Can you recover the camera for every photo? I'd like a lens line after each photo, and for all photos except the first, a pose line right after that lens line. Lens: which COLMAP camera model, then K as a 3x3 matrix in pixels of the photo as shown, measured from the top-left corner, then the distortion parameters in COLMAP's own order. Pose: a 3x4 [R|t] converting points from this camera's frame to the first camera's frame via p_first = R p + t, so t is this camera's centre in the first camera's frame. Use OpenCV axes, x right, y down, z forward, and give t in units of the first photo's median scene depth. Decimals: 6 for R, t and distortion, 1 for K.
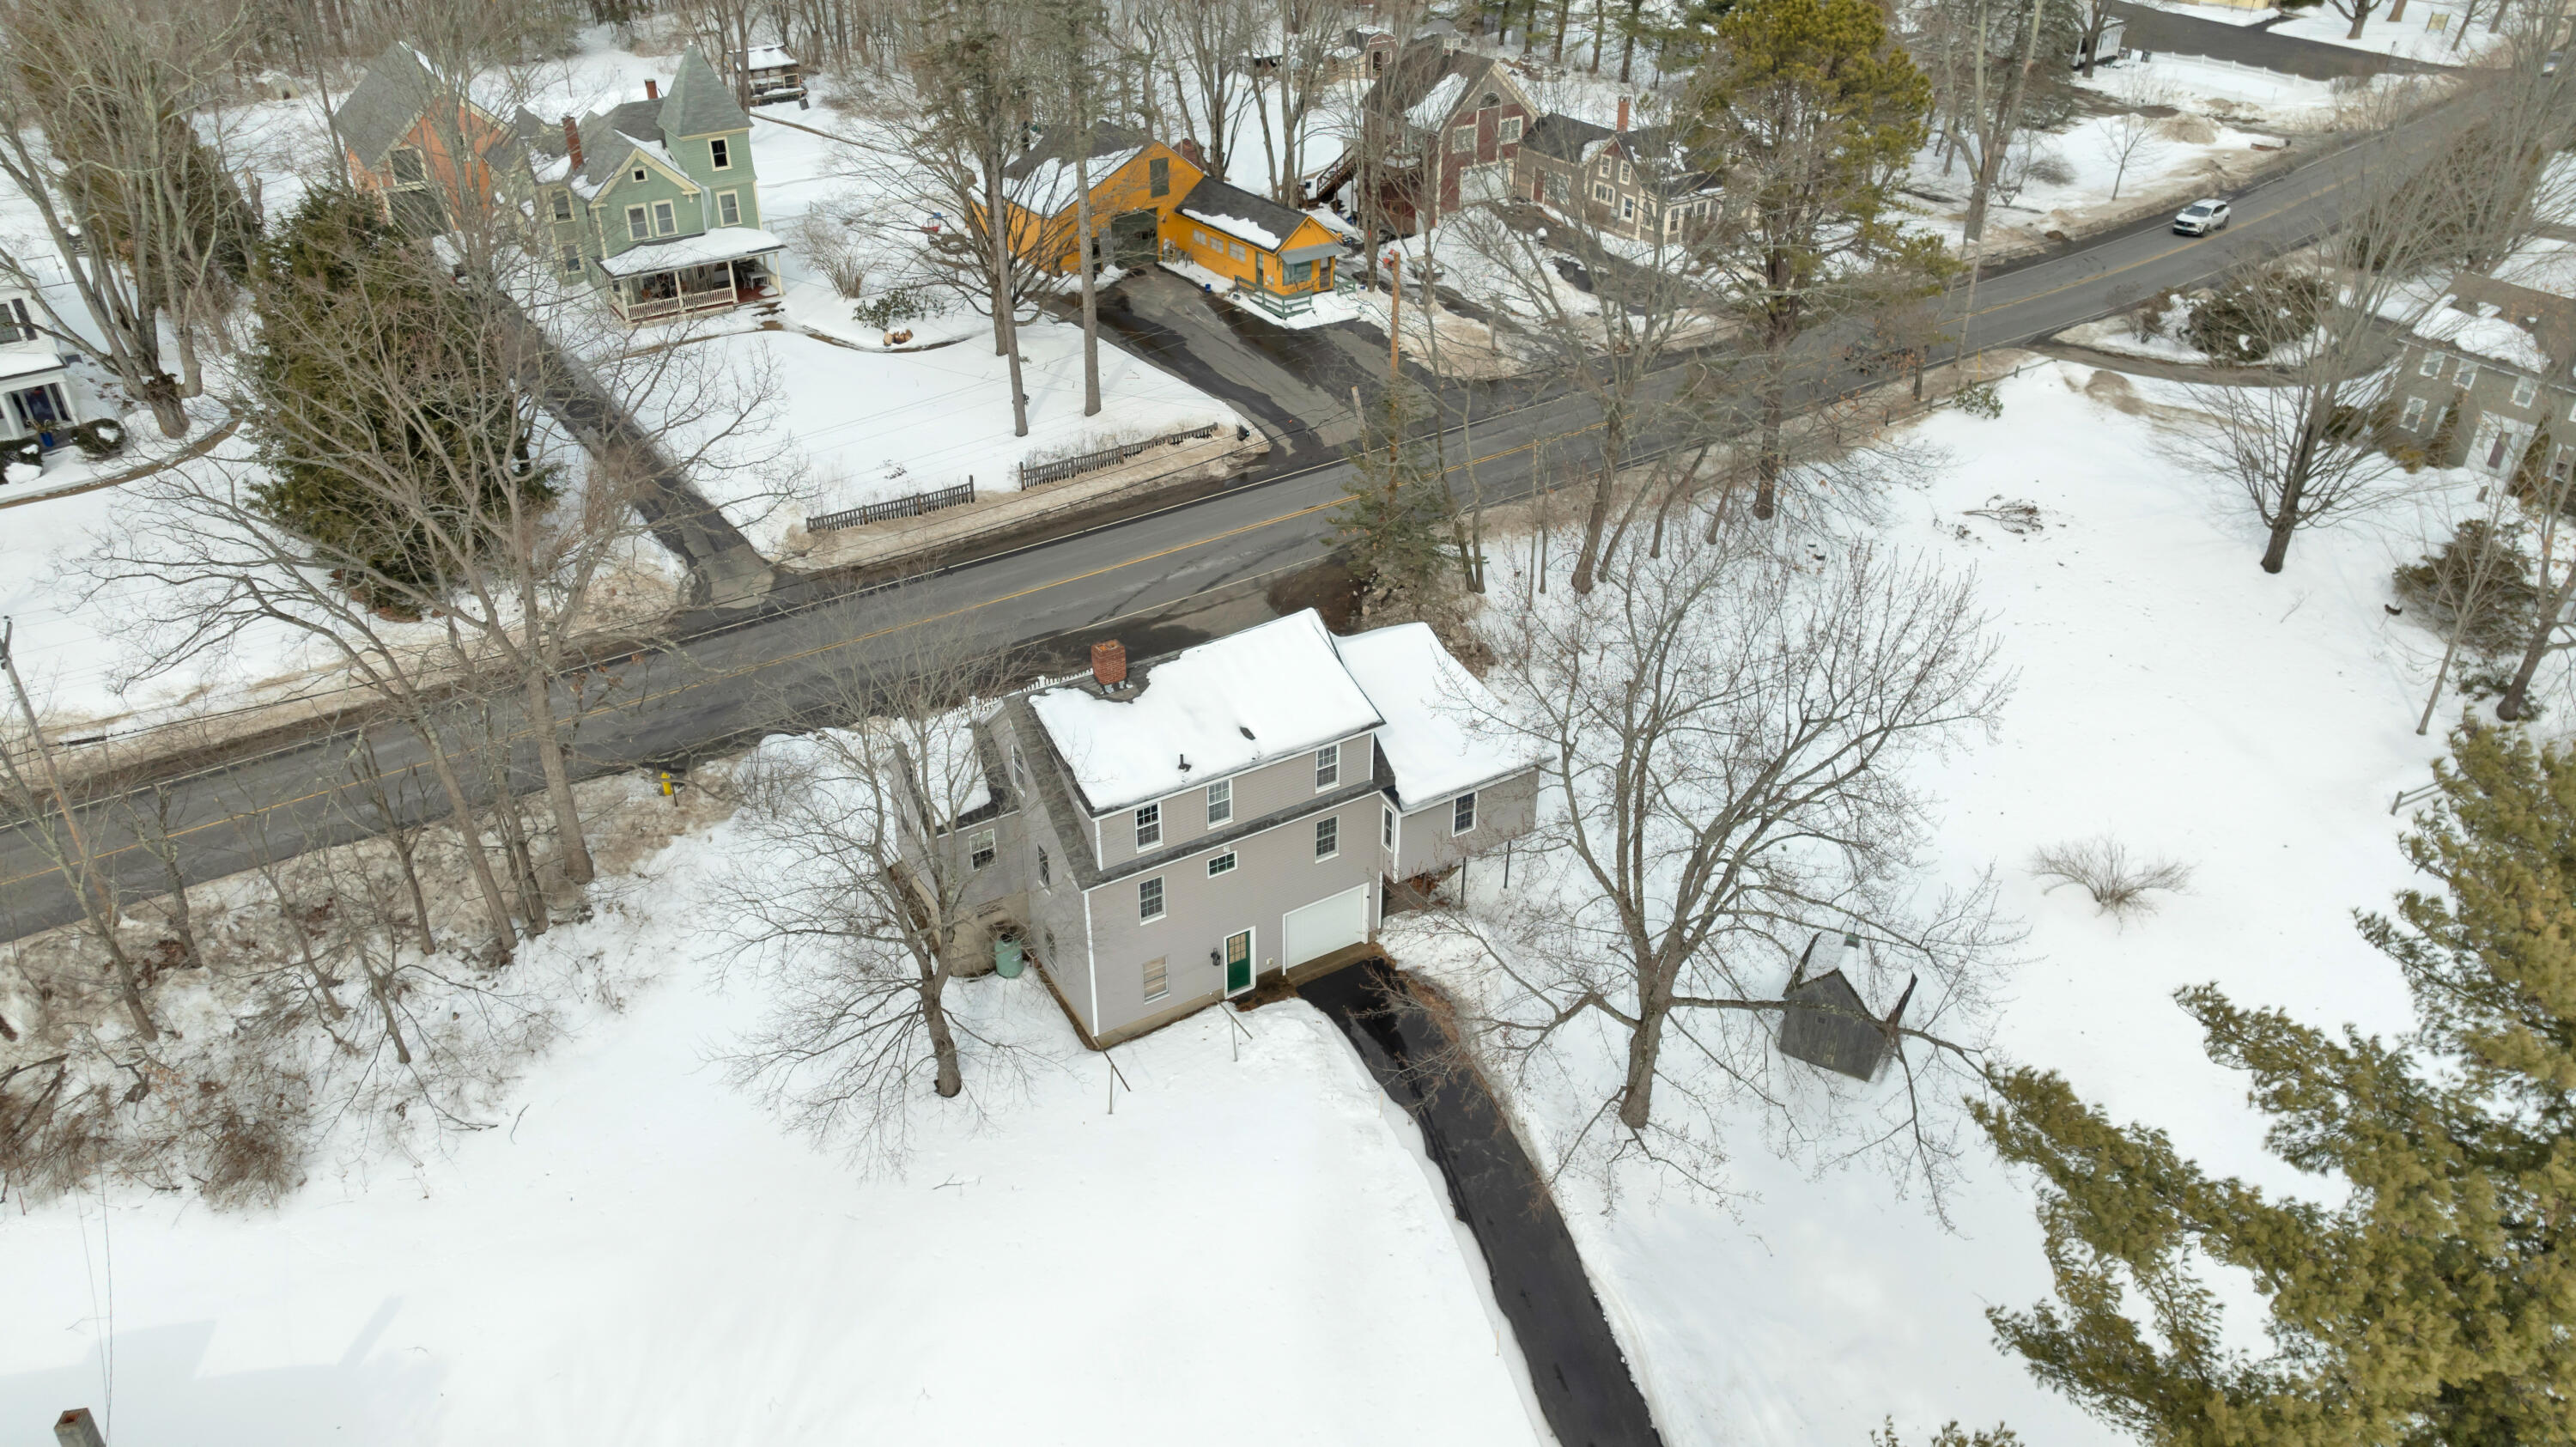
lens RADIAL K [[1779.2, 0, 1289.2], [0, 1779.2, 732.4], [0, 0, 1]] dist [-0.012973, 0.000269]
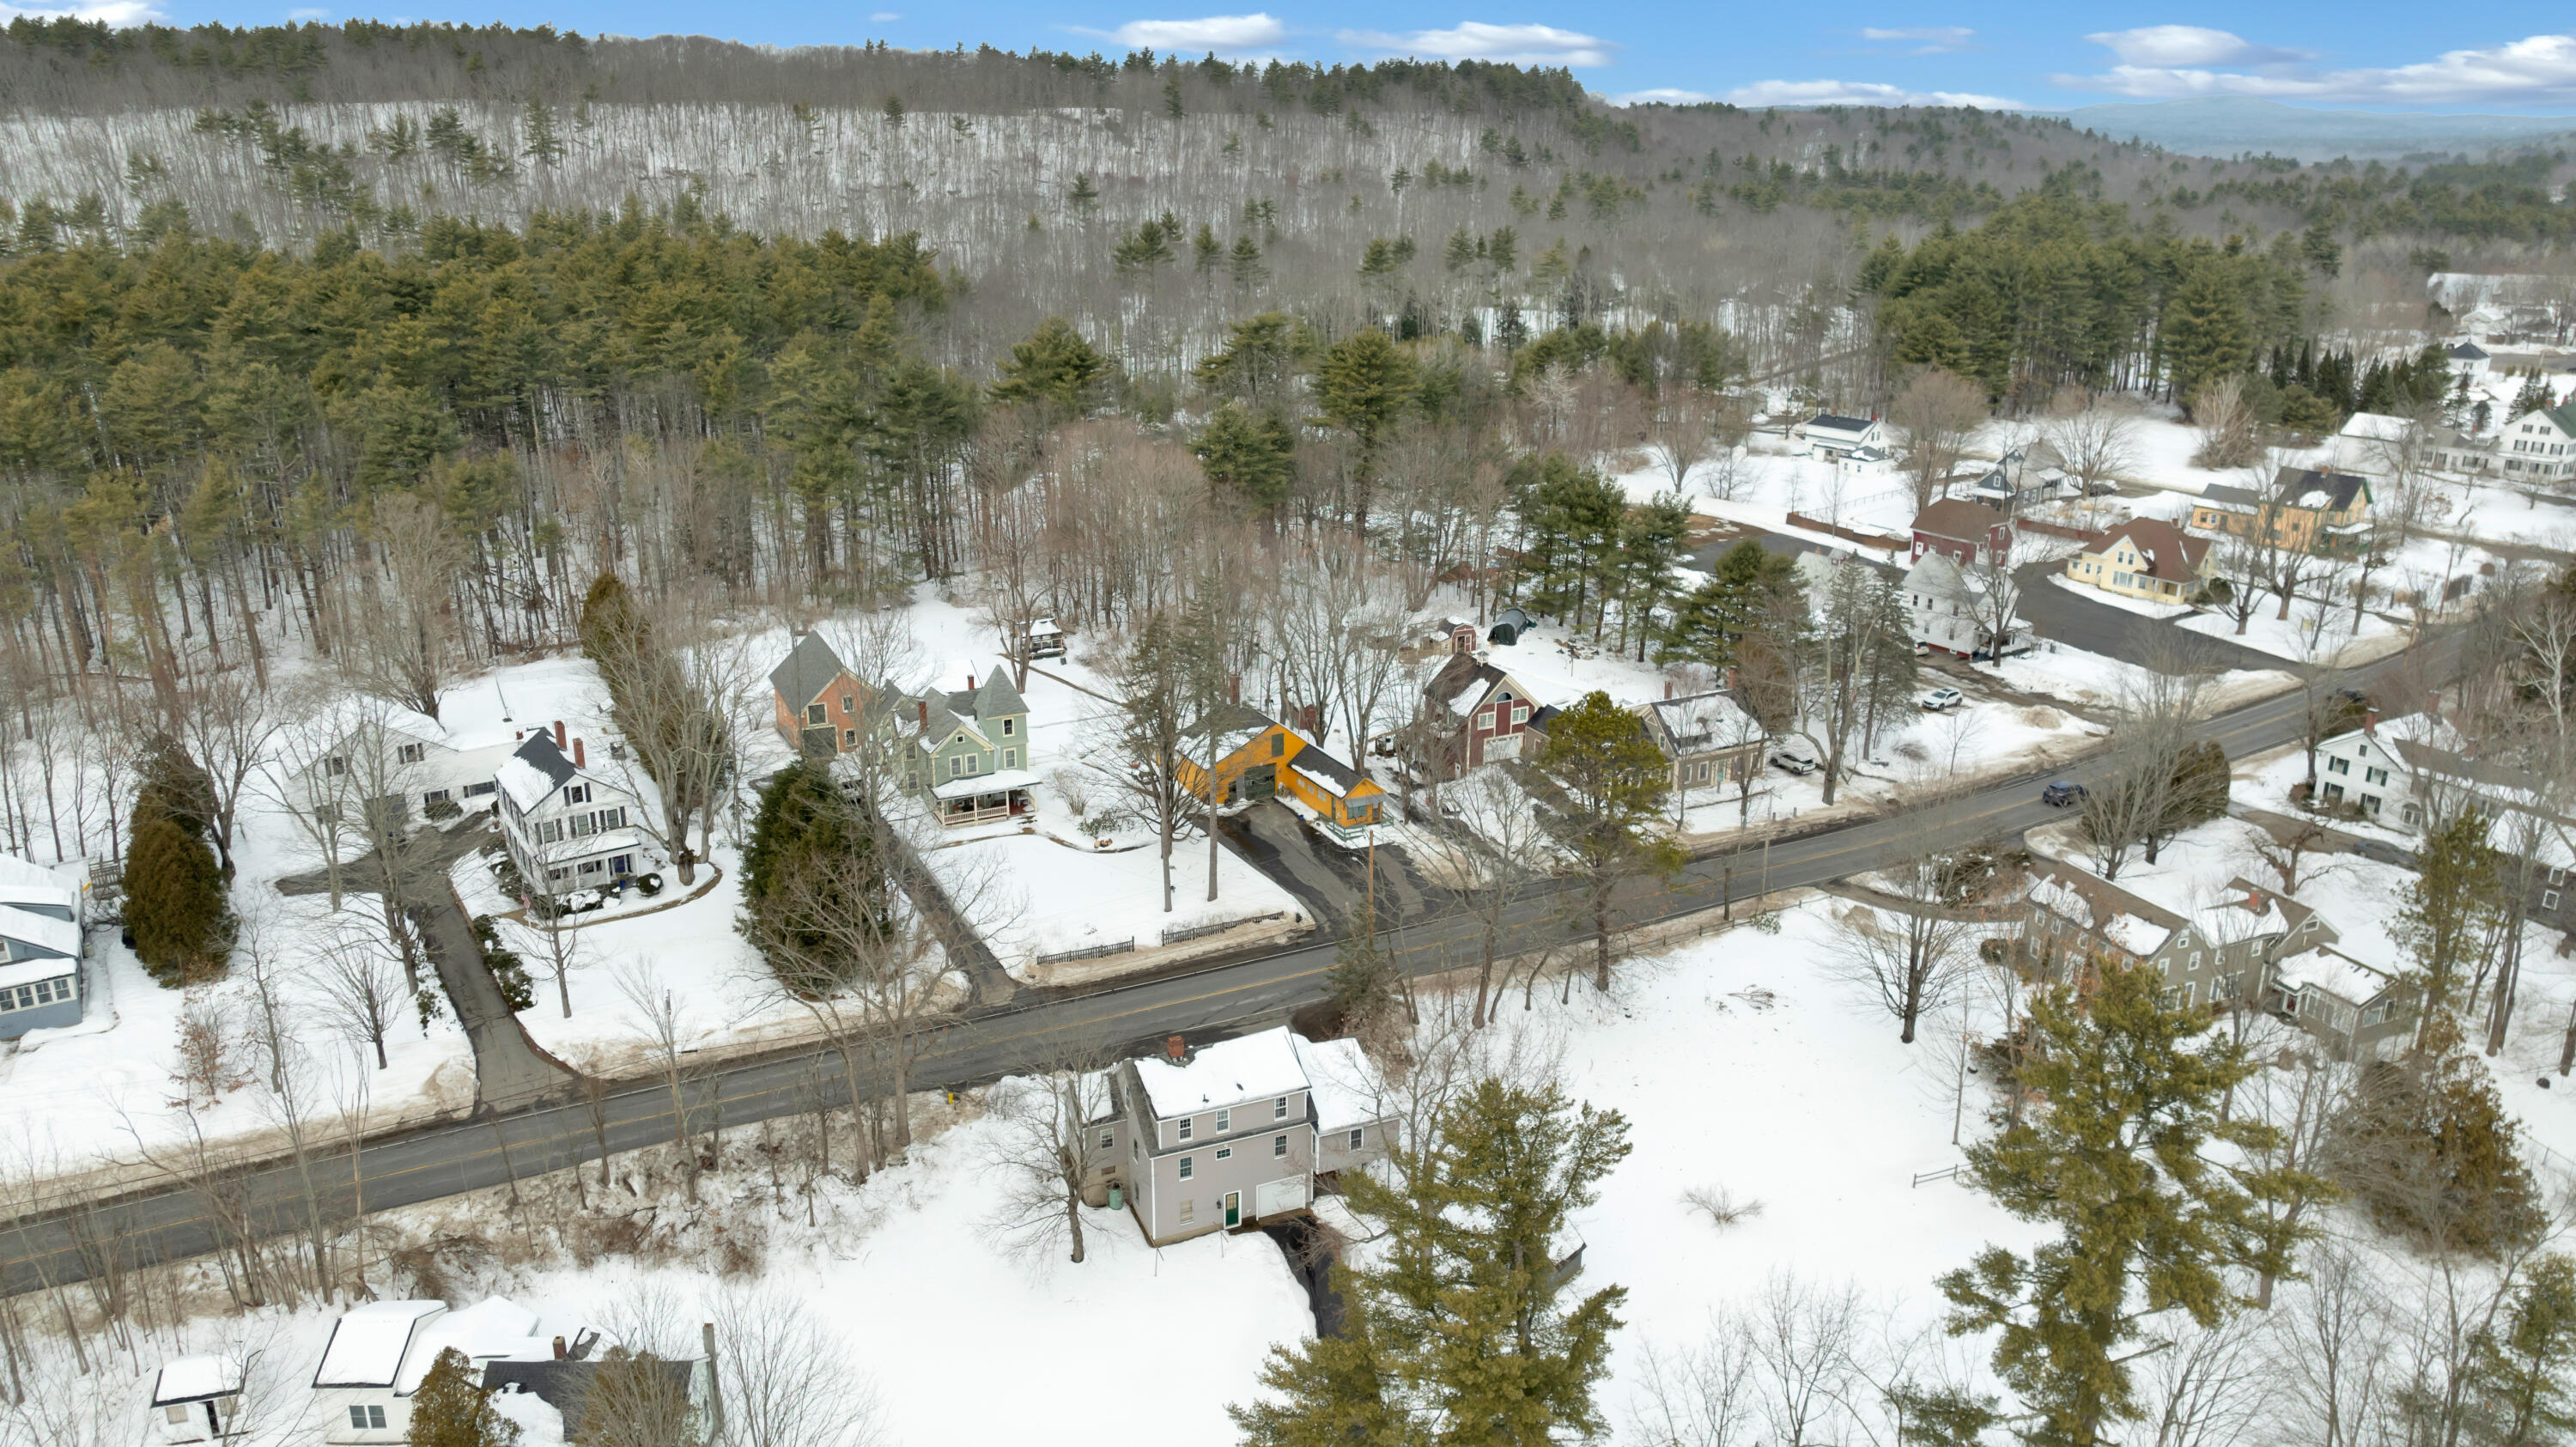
lens RADIAL K [[1779.2, 0, 1307.9], [0, 1779.2, 717.4], [0, 0, 1]] dist [-0.012973, 0.000269]
pose [[0.992258, 0.045092, -0.115719, 0.182846], [-0.071324, 0.969682, -0.233730, 0.041008], [0.101671, 0.240174, 0.965391, -0.710971]]
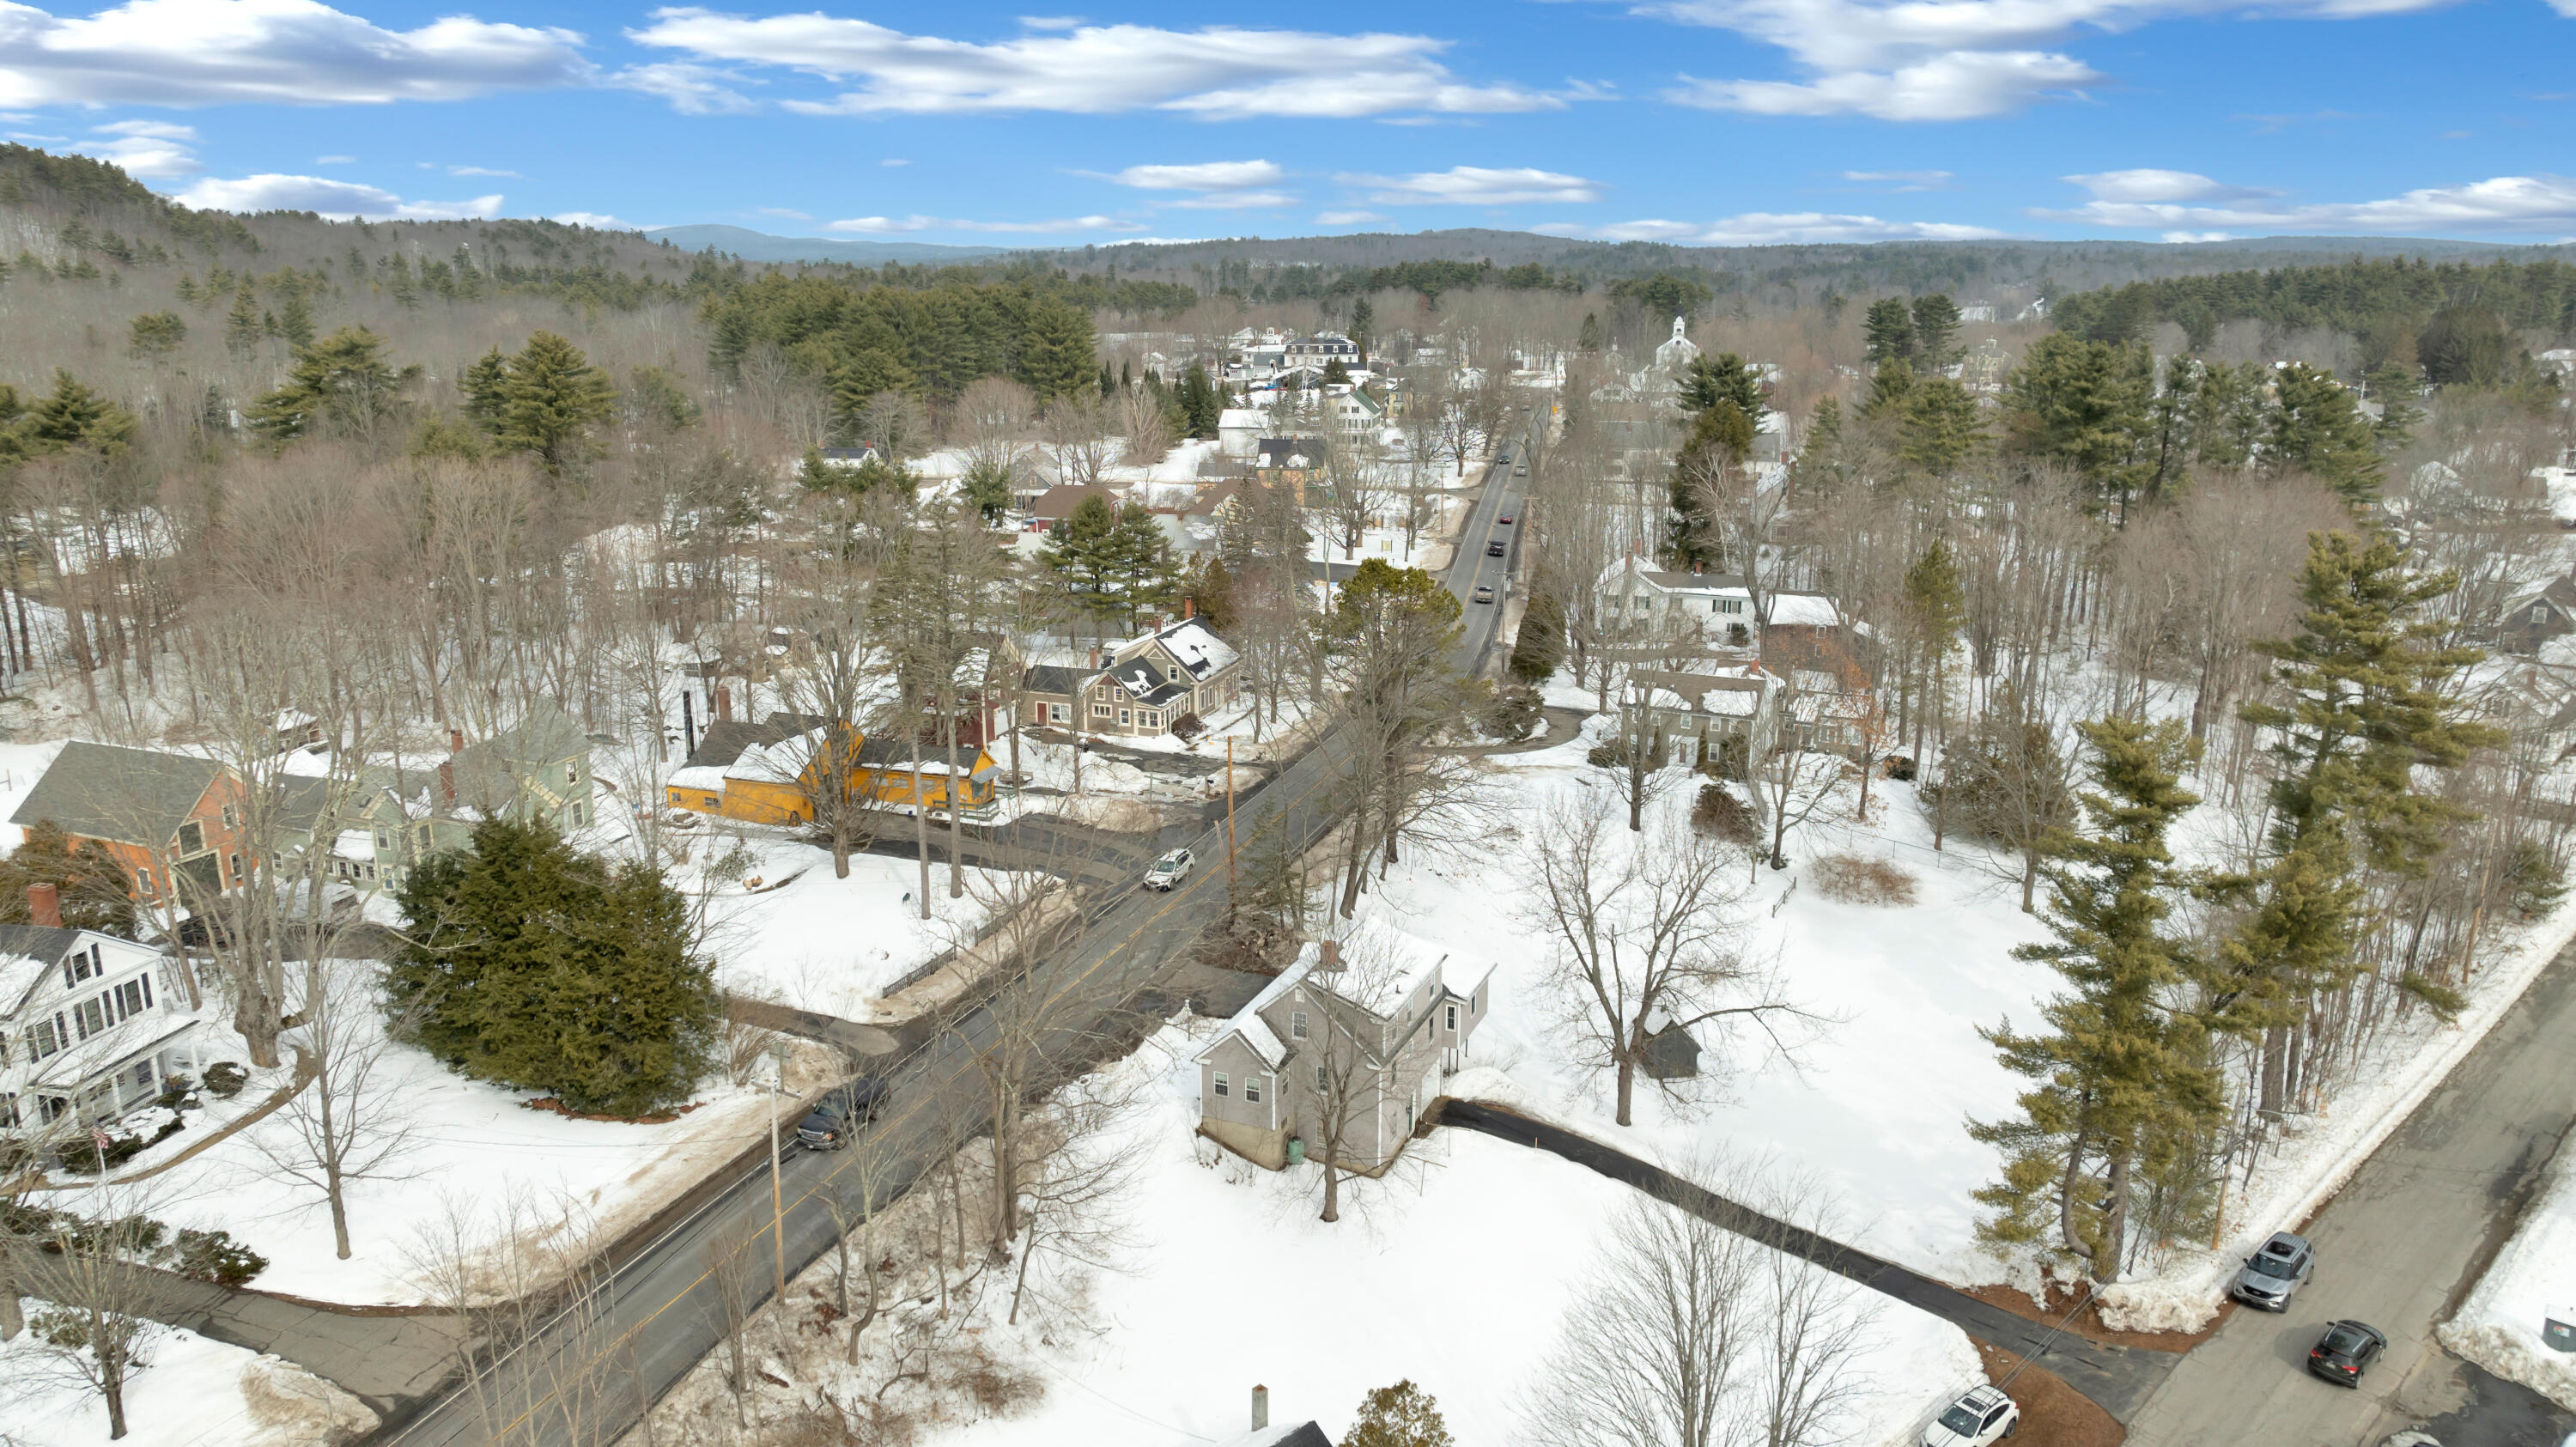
lens RADIAL K [[1779.2, 0, 1283.4], [0, 1779.2, 735.1], [0, 0, 1]] dist [-0.012973, 0.000269]
pose [[0.814458, -0.152894, 0.559715, -0.753229], [0.309691, 0.930308, -0.196515, 0.063721], [-0.490662, 0.333392, 0.805047, -0.329358]]
